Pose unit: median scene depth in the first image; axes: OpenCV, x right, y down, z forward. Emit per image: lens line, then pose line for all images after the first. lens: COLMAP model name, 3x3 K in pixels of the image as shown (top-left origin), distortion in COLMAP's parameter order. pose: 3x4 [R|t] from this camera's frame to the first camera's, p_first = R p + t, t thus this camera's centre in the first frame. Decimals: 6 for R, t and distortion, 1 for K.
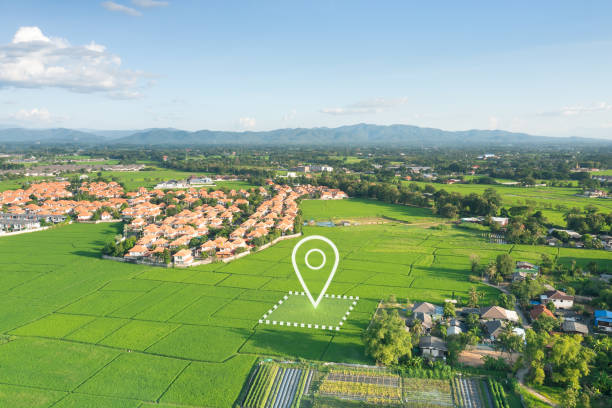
lens RADIAL K [[484.8, 0, 303.0], [0, 484.8, 197.3], [0, 0, 1]] dist [-0.000091, 0.016806]
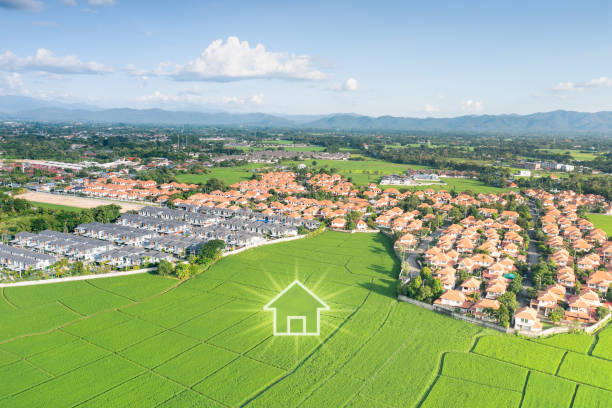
lens RADIAL K [[484.8, 0, 303.0], [0, 484.8, 197.3], [0, 0, 1]] dist [-0.000091, 0.016806]
pose [[0.934845, 0.069352, -0.348217, -0.149344], [-0.059343, 0.997462, 0.039340, -0.025427], [0.350062, -0.016112, 0.936588, 0.124067]]
